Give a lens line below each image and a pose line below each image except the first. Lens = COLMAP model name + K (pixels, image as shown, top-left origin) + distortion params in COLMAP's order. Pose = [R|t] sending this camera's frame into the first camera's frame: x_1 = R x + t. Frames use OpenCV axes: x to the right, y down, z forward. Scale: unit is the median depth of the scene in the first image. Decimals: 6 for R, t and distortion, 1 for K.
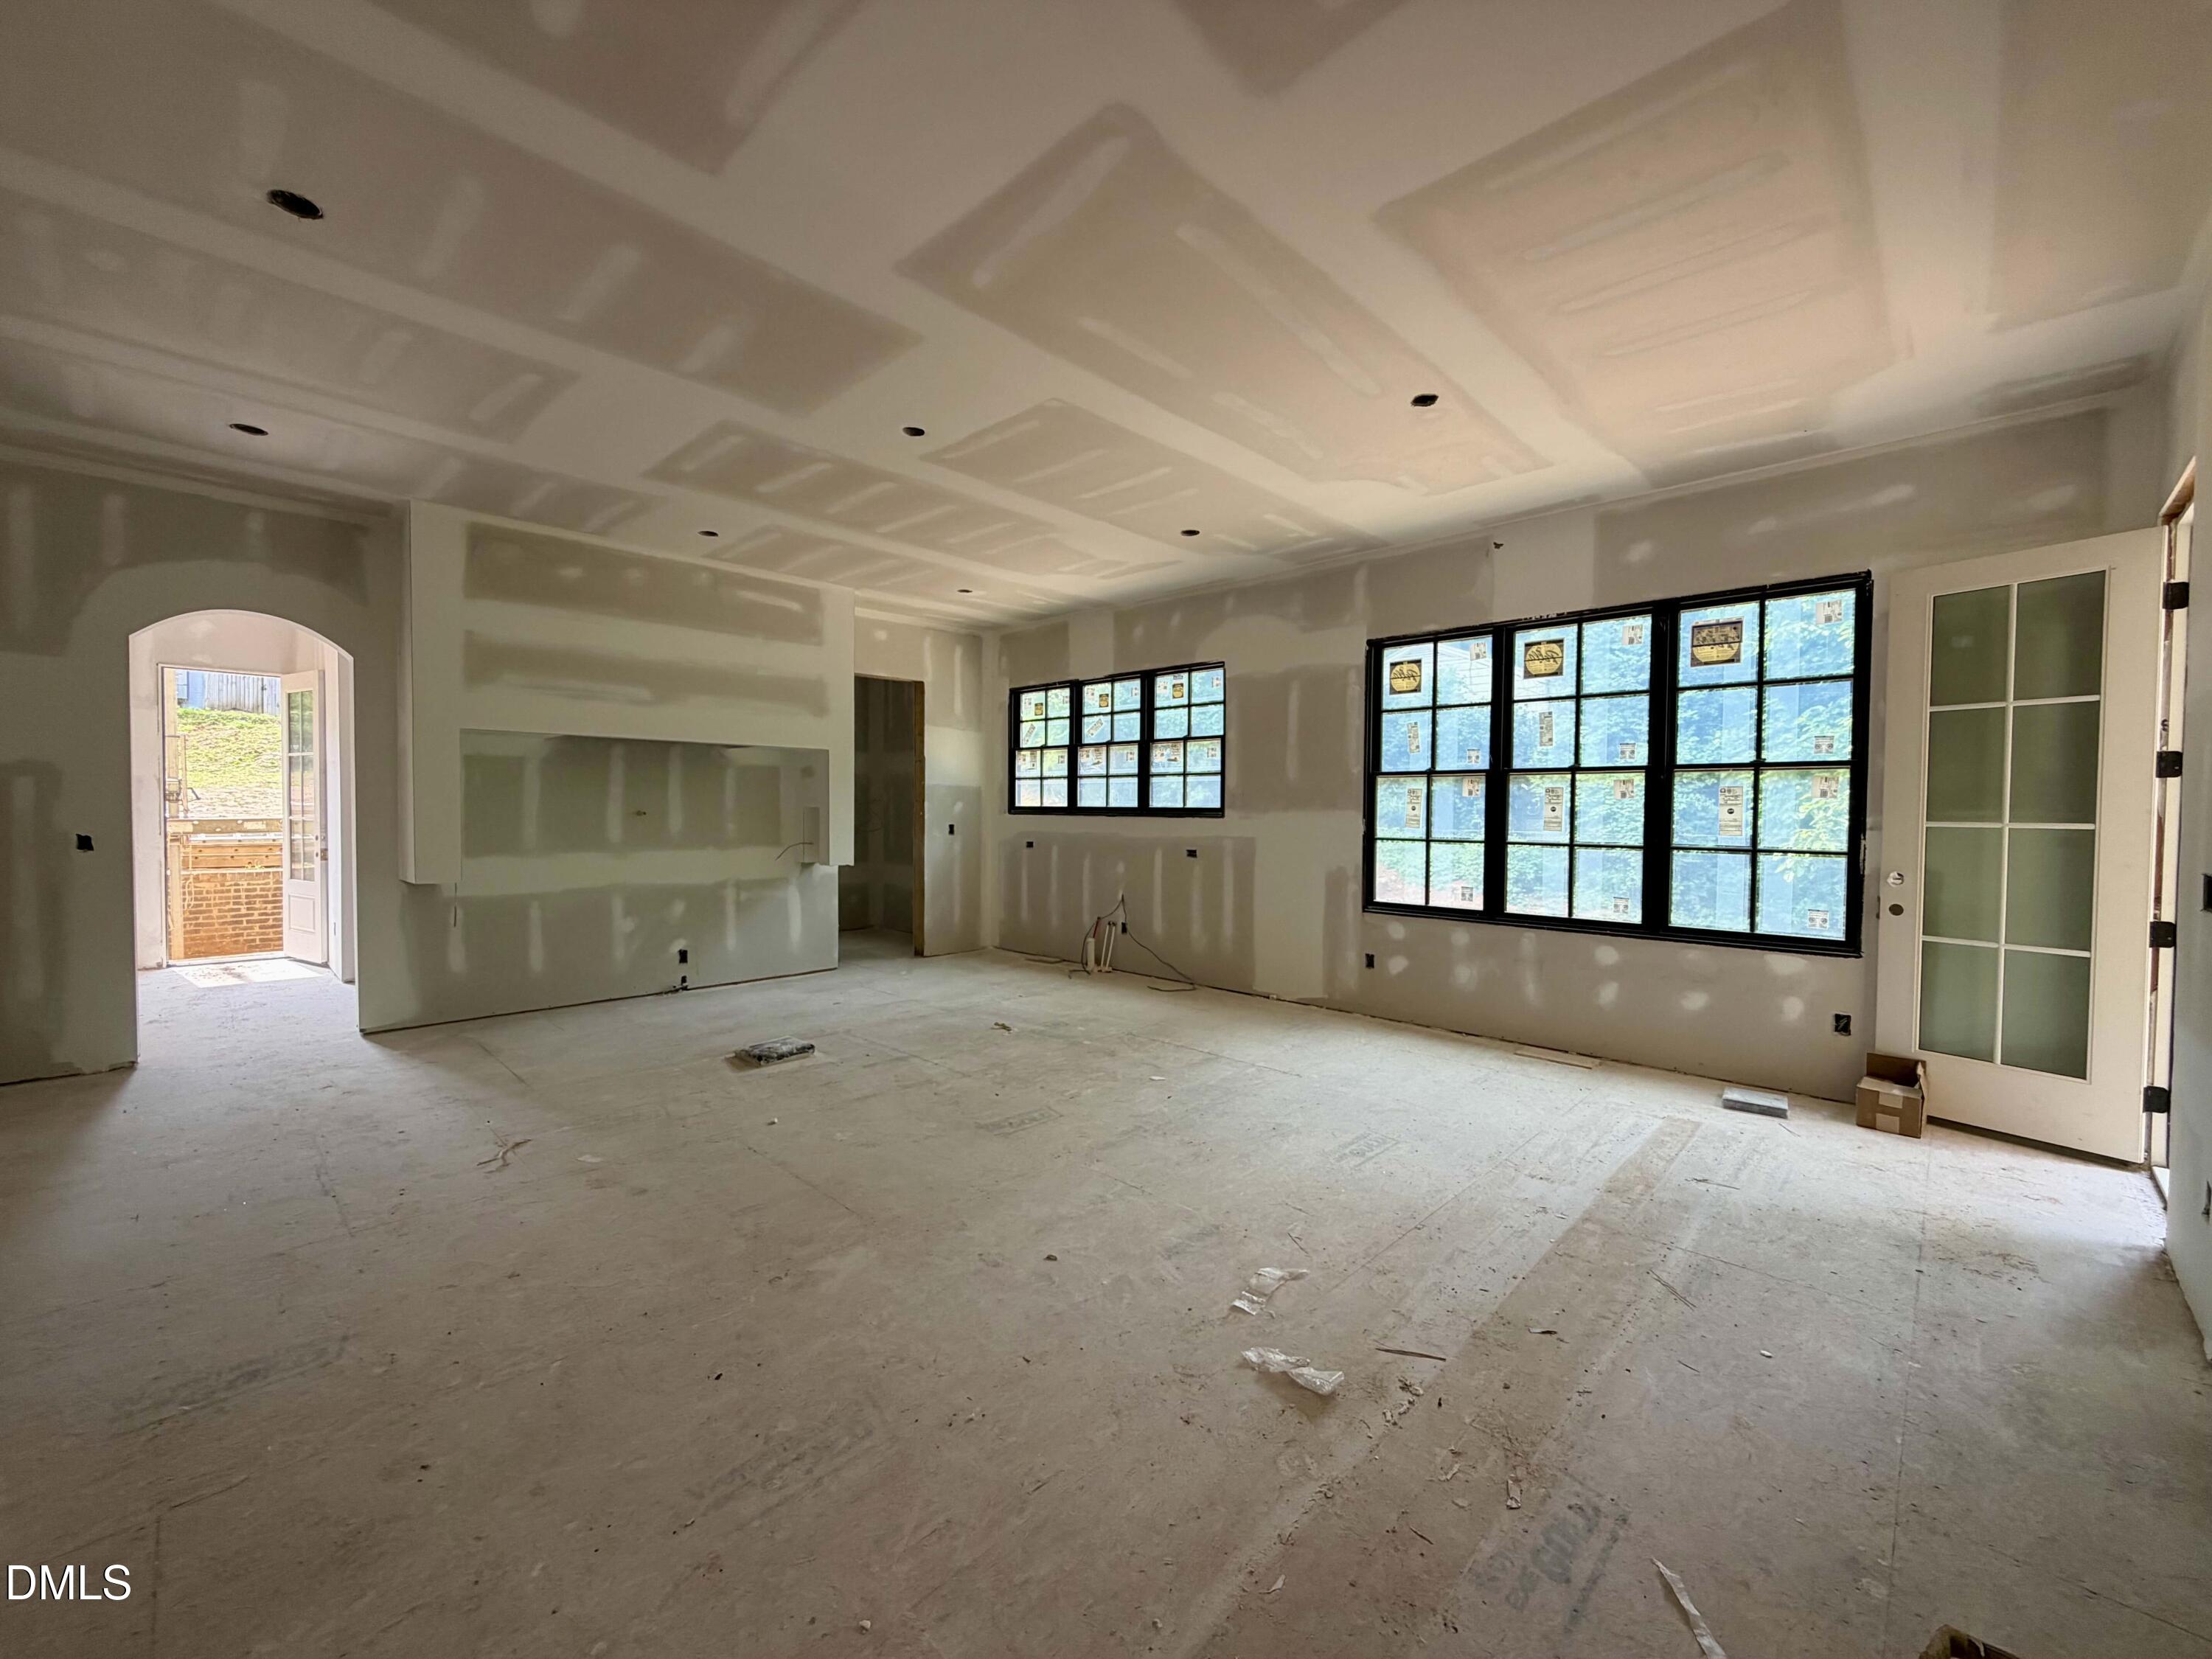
lens RADIAL K [[884.0, 0, 1100.6], [0, 884.0, 832.1], [0, 0, 1]] dist [0.000765, 0.000283]
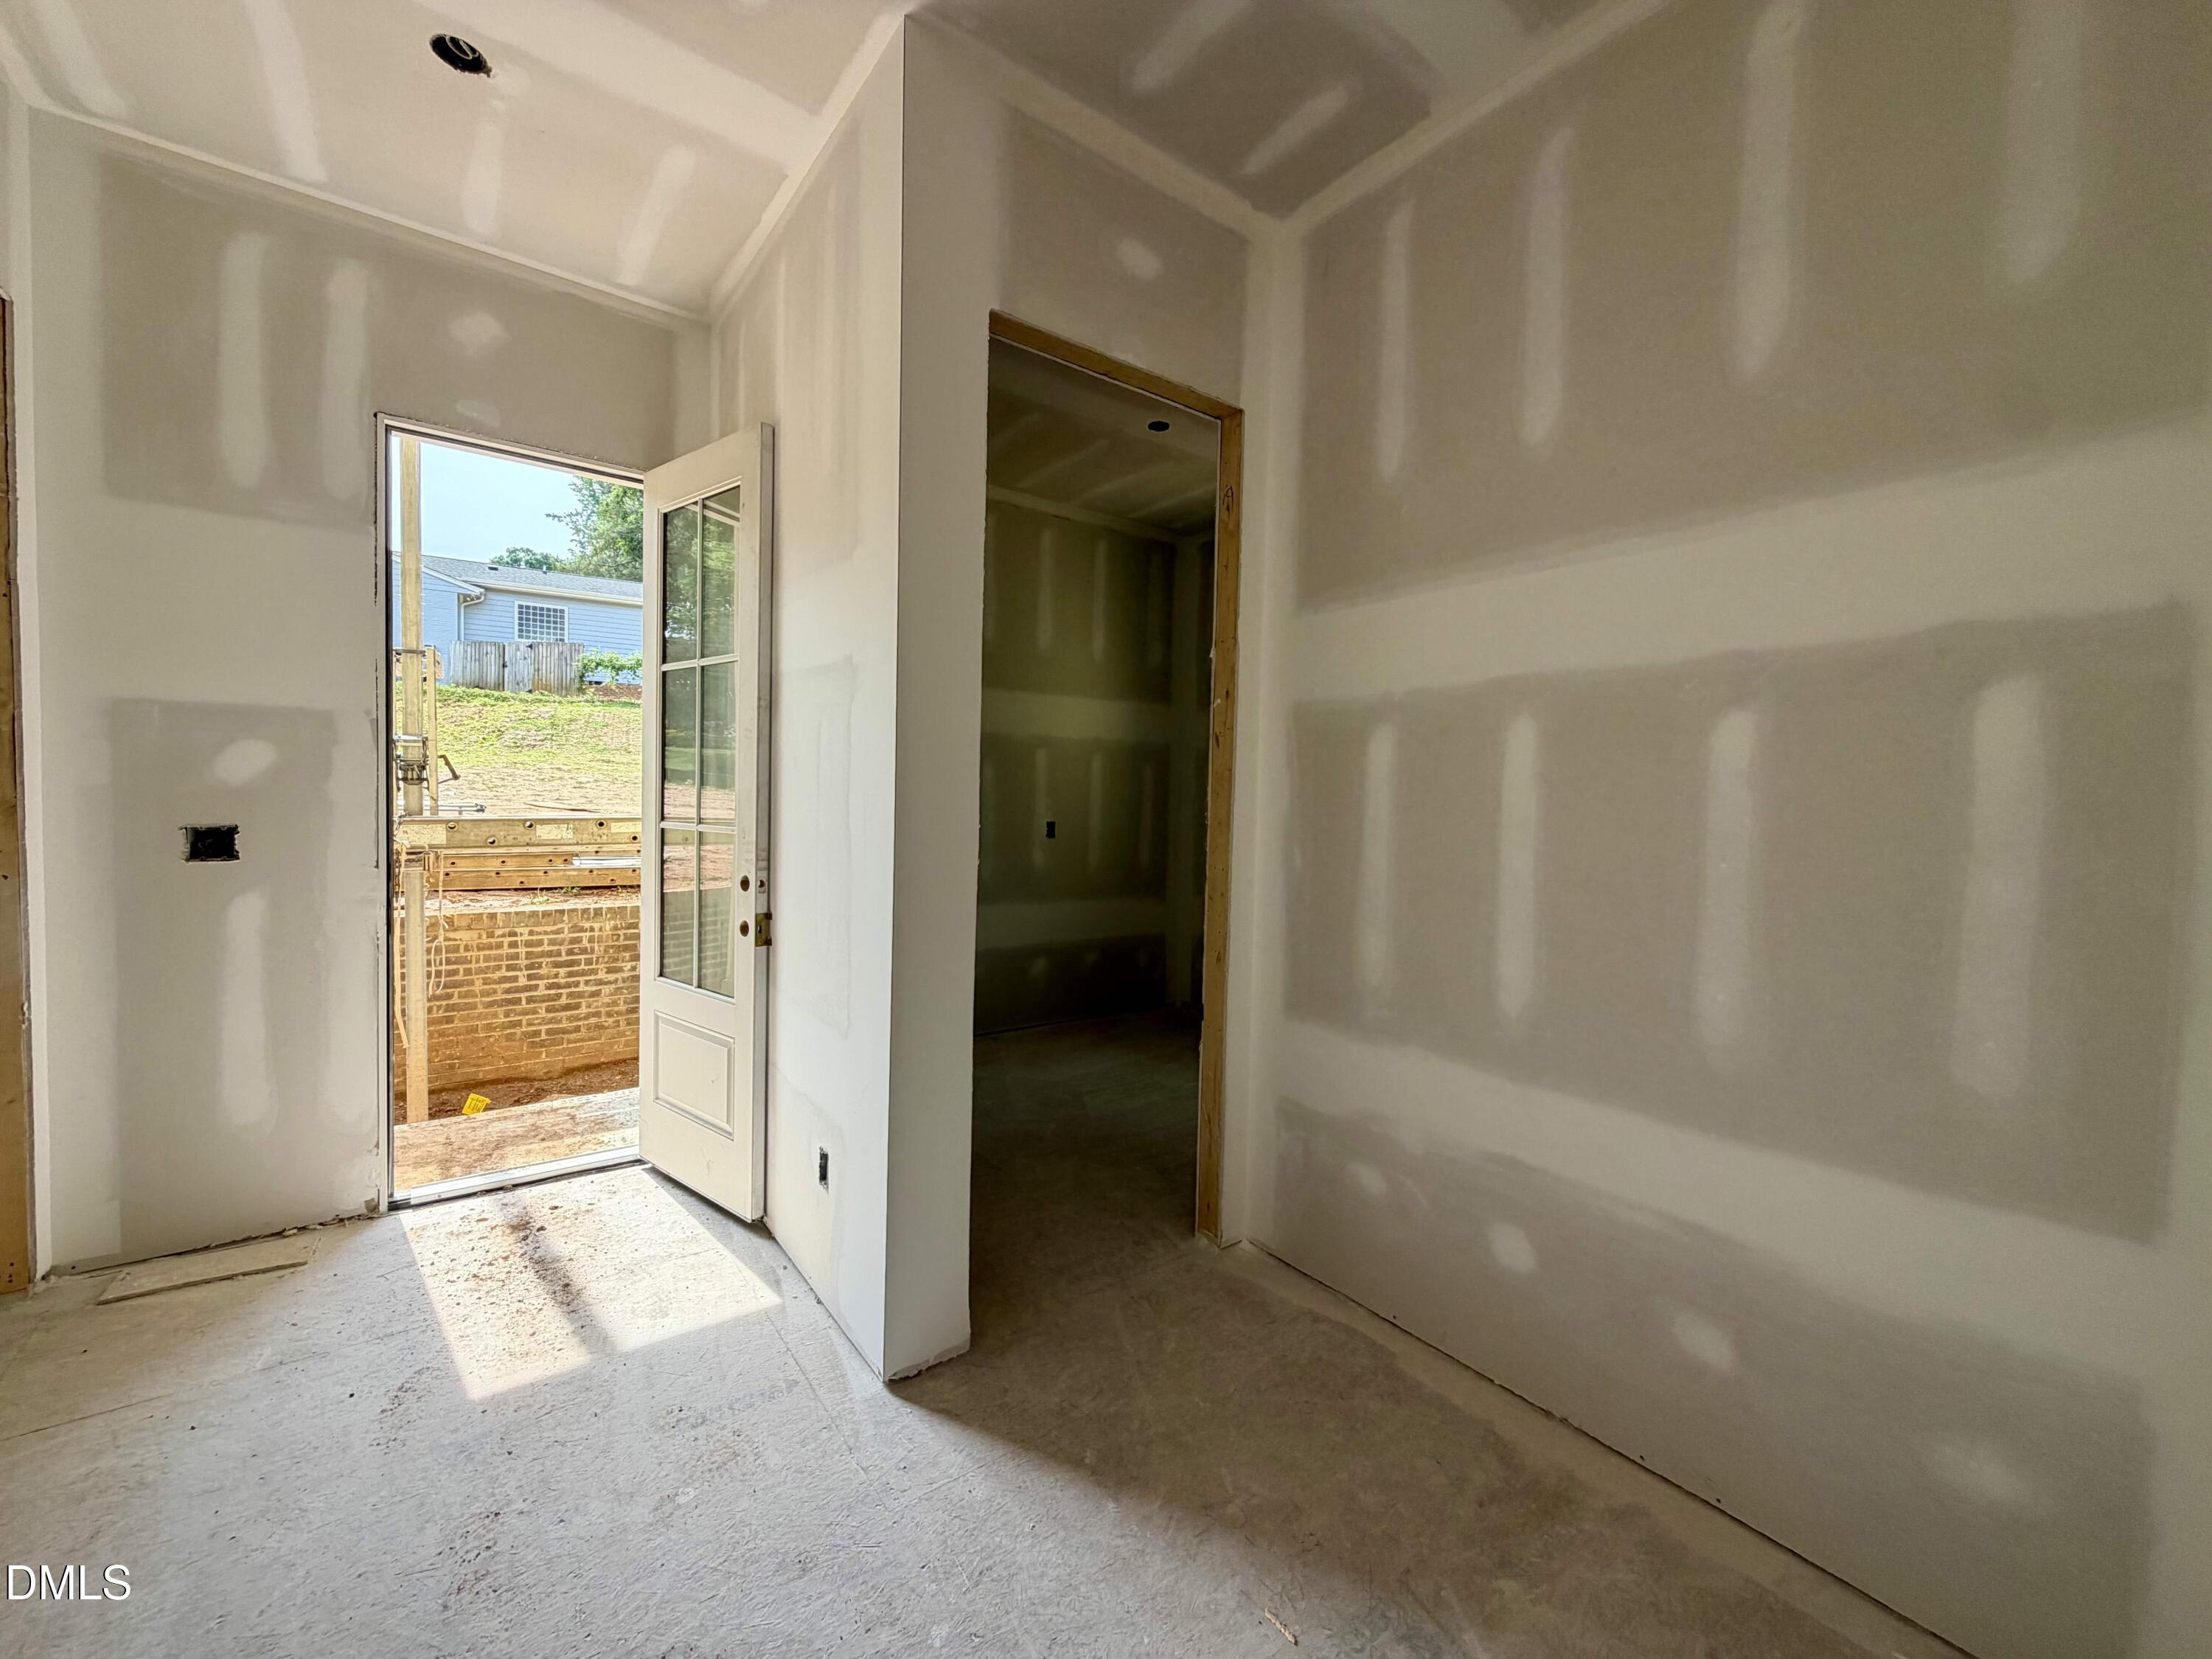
lens RADIAL K [[884.0, 0, 1100.6], [0, 884.0, 832.1], [0, 0, 1]] dist [0.000765, 0.000283]
pose [[0.987988, 0.020158, -0.153208, -0.543281], [-0.018859, 0.999773, 0.009927, -0.016710], [0.153374, -0.006919, 0.988144, 0.523928]]
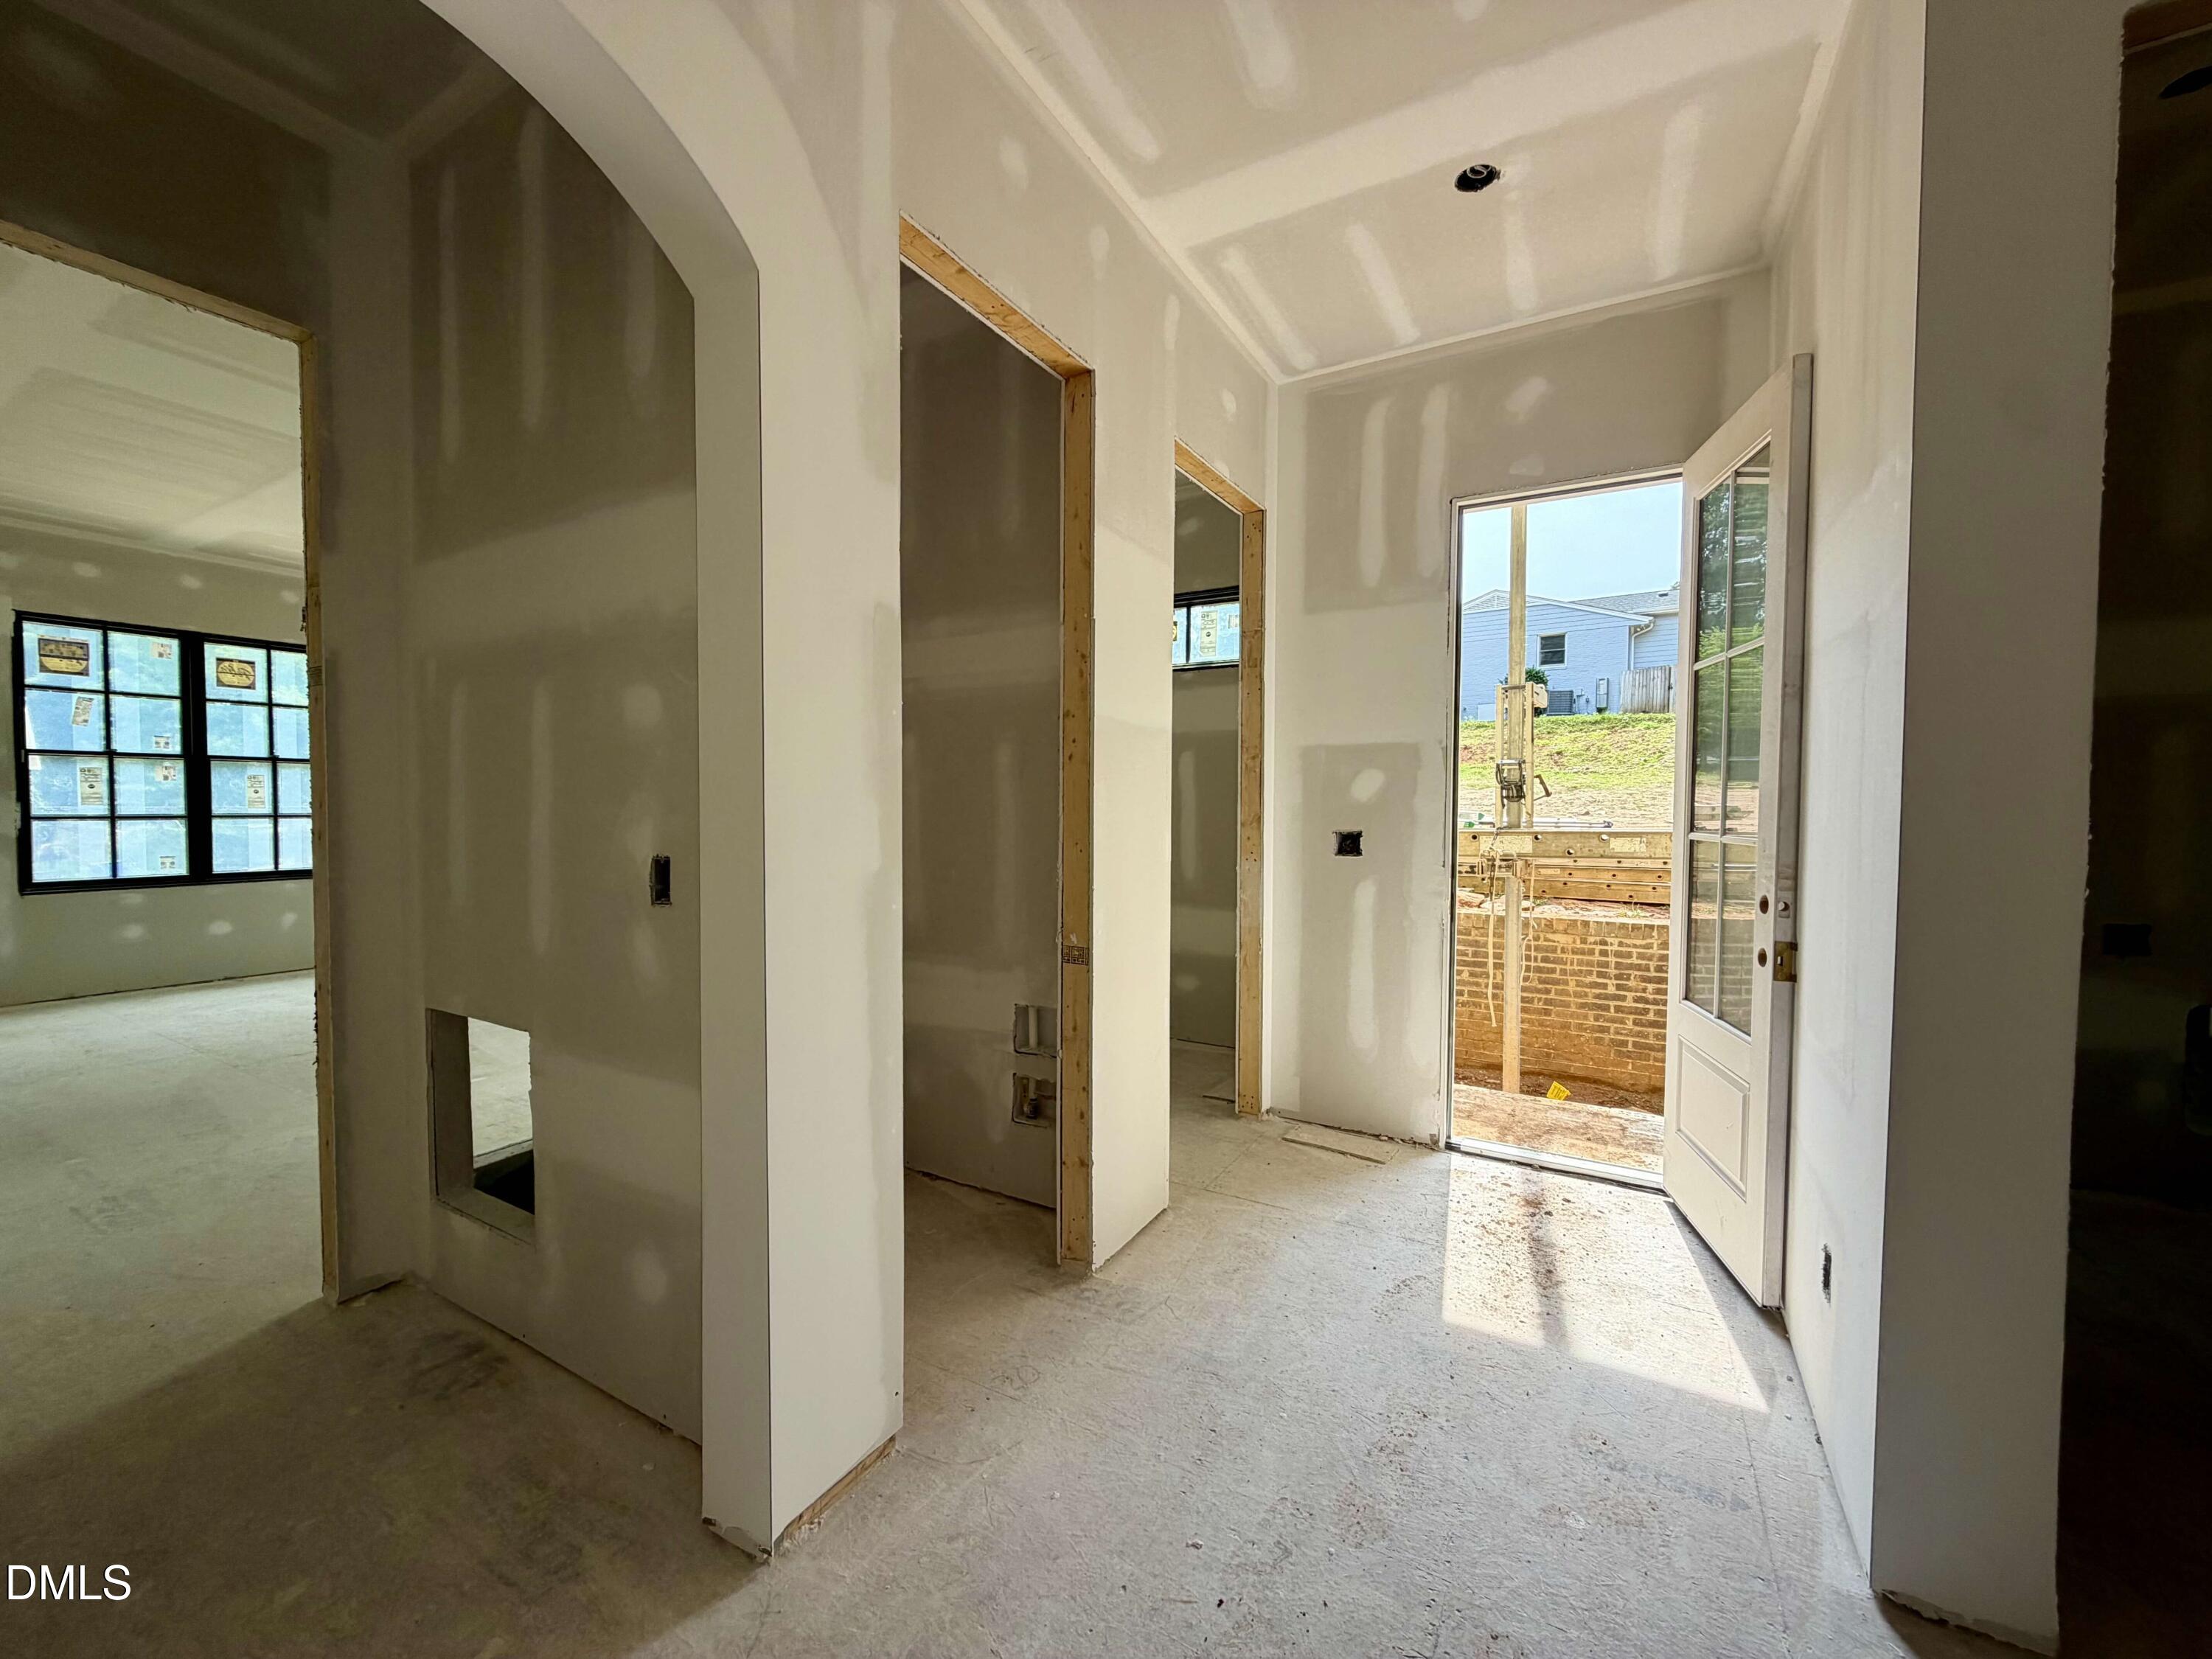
lens RADIAL K [[884.0, 0, 1100.6], [0, 884.0, 832.1], [0, 0, 1]] dist [0.000765, 0.000283]
pose [[0.240233, 0.024516, -0.970406, -0.507719], [-0.028395, 0.999431, 0.018220, -0.014287], [0.970300, 0.023178, 0.240792, 0.552822]]
